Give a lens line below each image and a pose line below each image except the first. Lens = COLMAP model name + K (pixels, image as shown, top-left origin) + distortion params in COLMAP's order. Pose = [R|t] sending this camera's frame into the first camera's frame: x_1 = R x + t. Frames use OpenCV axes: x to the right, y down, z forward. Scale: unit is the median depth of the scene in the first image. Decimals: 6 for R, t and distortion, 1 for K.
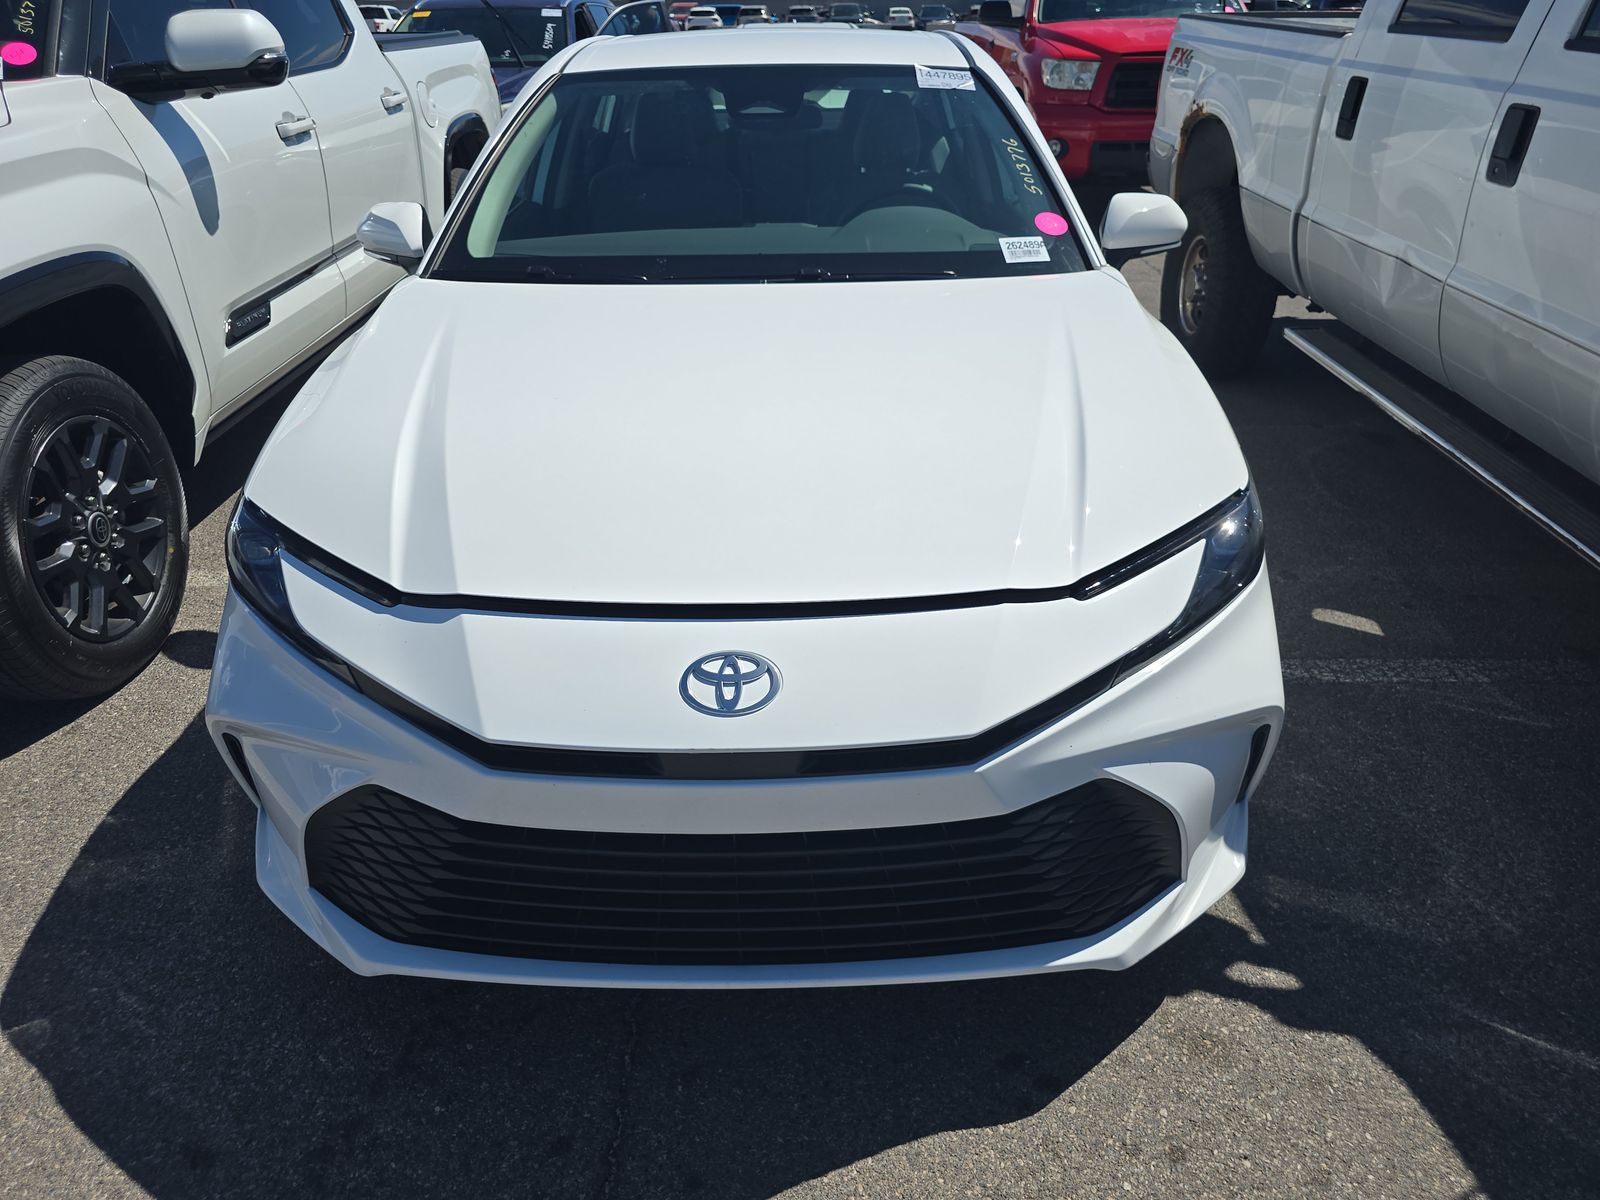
lens RADIAL K [[1084.1, 0, 800.0], [0, 1084.1, 600.0], [0, 0, 1]] dist [0.040965, -0.038880]
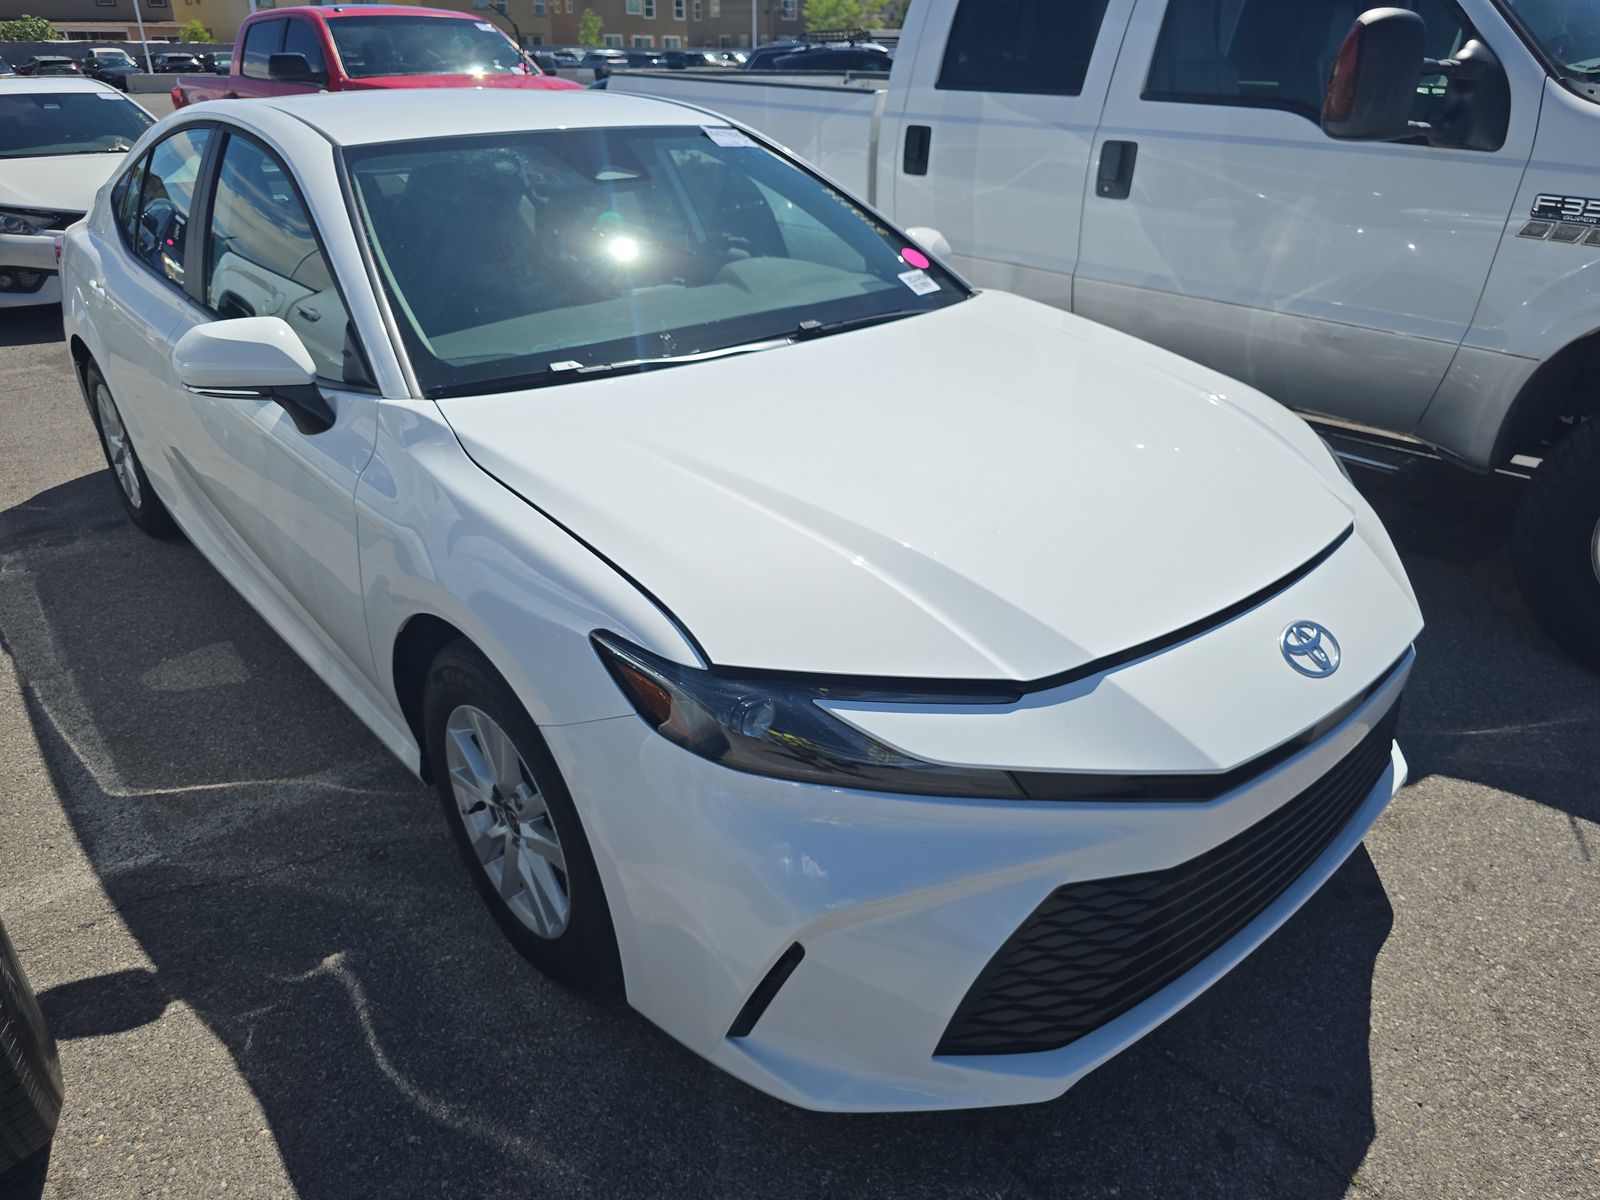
lens RADIAL K [[1084.1, 0, 800.0], [0, 1084.1, 600.0], [0, 0, 1]] dist [0.040965, -0.038880]
pose [[0.755885, -0.285428, 0.589211, -0.591929], [0.307059, 0.949400, 0.065993, -0.111531], [-0.578233, 0.131039, 0.805280, 0.190071]]
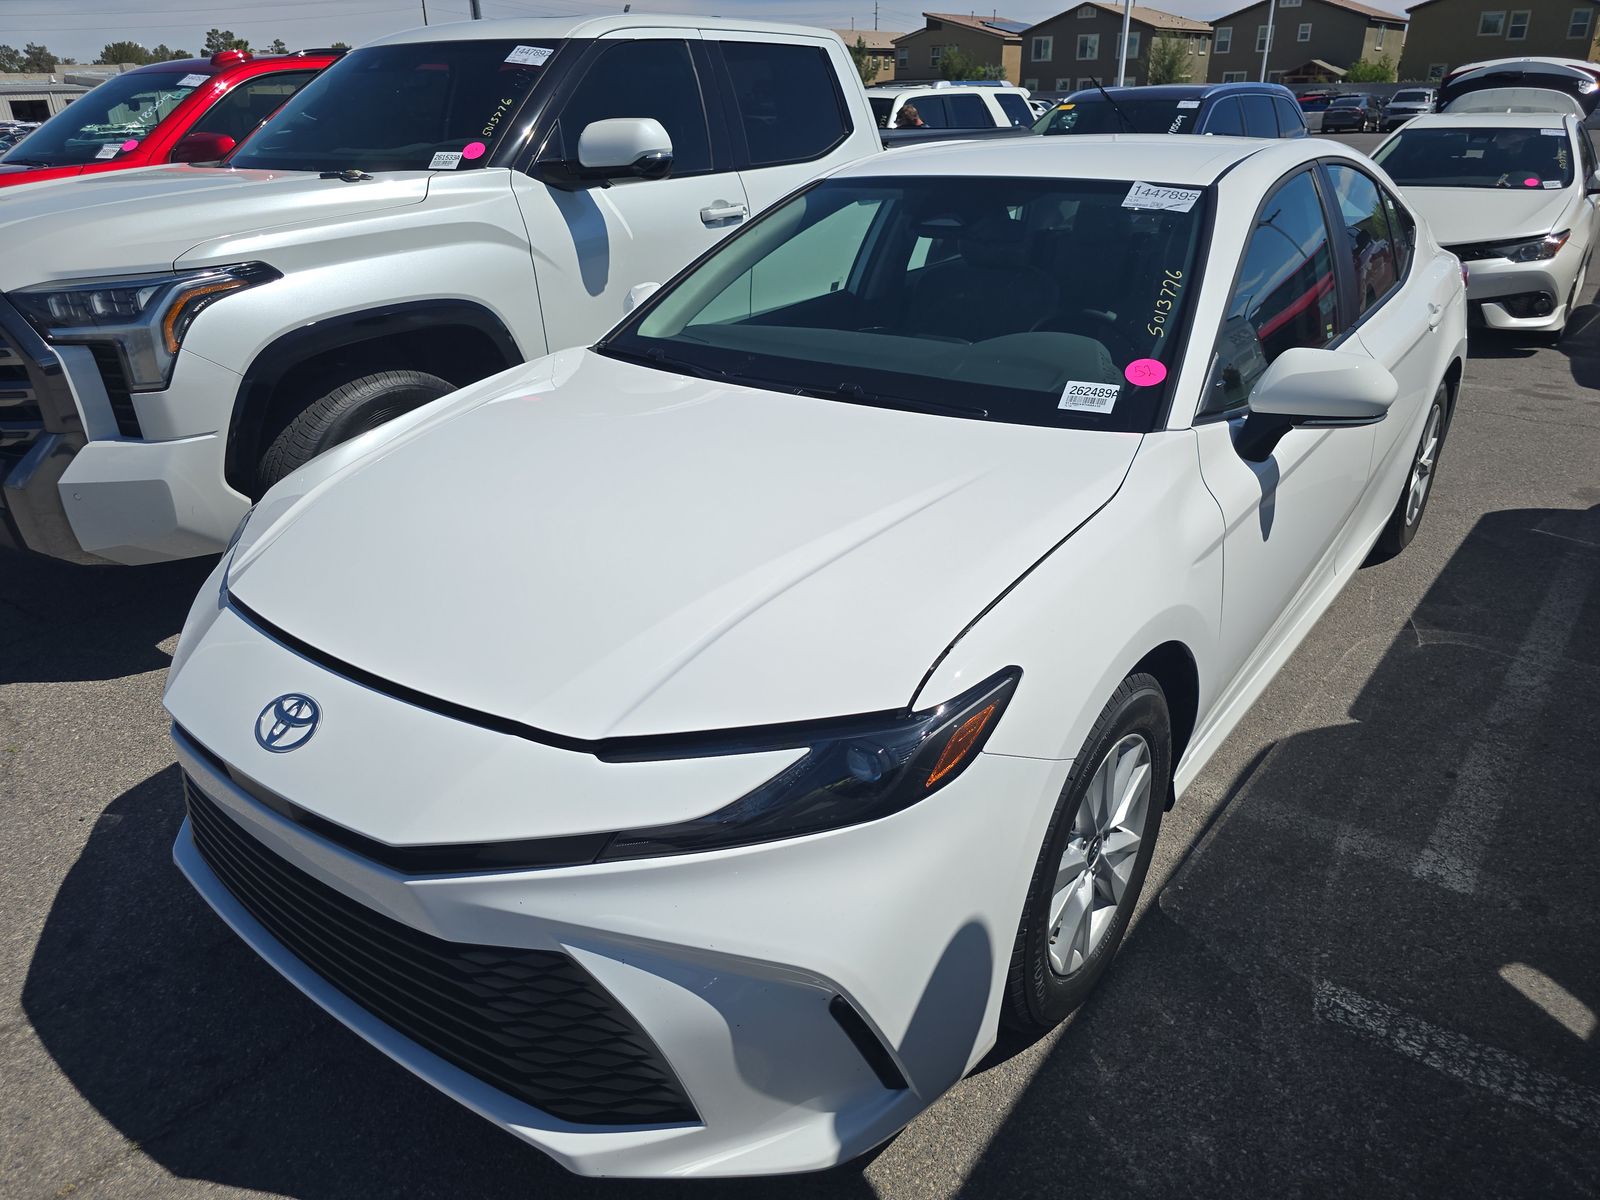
lens RADIAL K [[1084.1, 0, 800.0], [0, 1084.1, 600.0], [0, 0, 1]] dist [0.040965, -0.038880]
pose [[0.796405, 0.246540, -0.552229, 0.490604], [-0.279790, 0.959736, 0.024967, -0.114013], [0.536150, 0.134625, 0.833318, 0.166169]]
